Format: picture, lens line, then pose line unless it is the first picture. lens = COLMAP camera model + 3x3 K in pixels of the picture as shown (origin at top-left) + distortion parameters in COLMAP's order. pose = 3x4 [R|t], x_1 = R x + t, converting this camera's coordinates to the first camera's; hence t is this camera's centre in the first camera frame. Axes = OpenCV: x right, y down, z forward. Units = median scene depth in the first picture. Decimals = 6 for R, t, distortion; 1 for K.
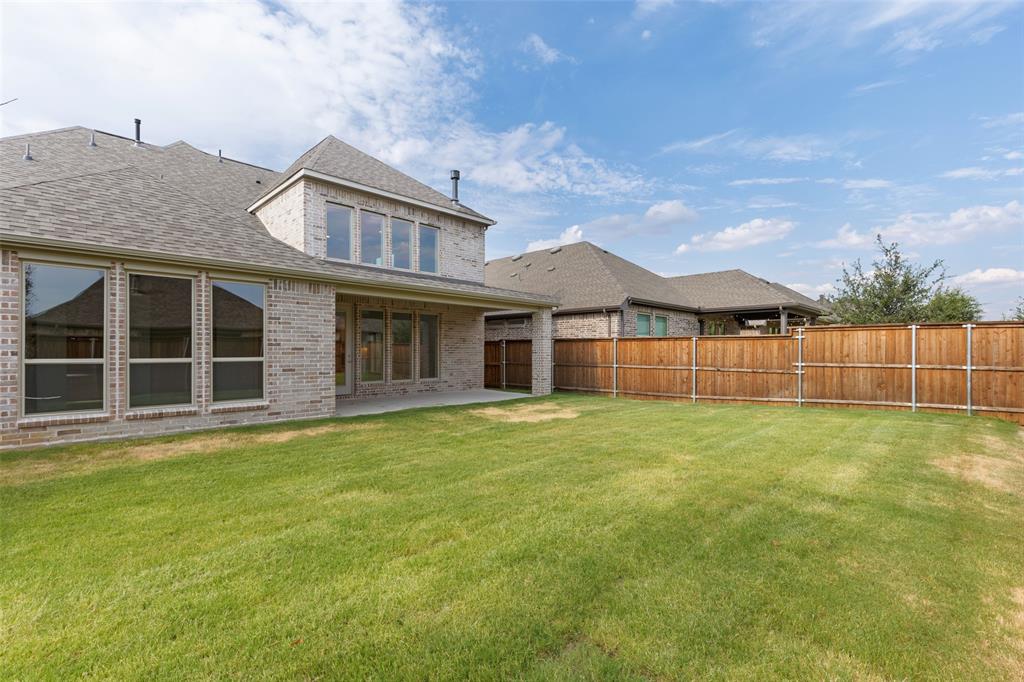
lens RADIAL K [[460.3, 0, 511.6], [0, 460.3, 351.4], [0, 0, 1]] dist [0.000922, 0.000068]
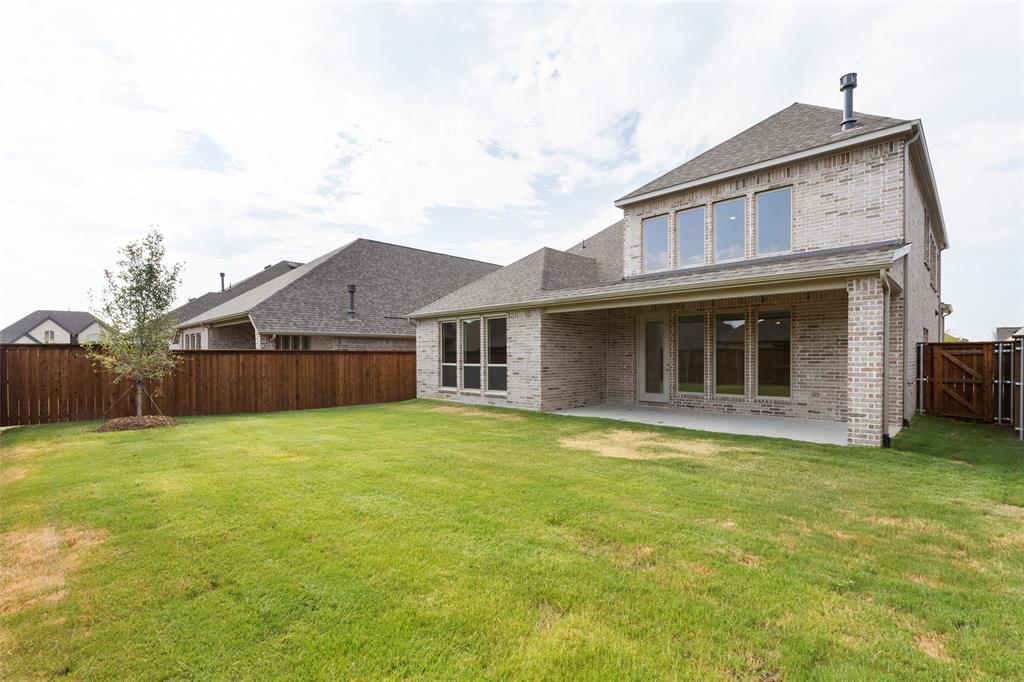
lens RADIAL K [[460.3, 0, 511.6], [0, 460.3, 351.4], [0, 0, 1]] dist [0.000922, 0.000068]
pose [[-0.008869, -0.008106, -0.999928, 0.920136], [0.005638, 0.999951, -0.008156, -0.015876], [0.999945, -0.005710, -0.008823, 0.961795]]
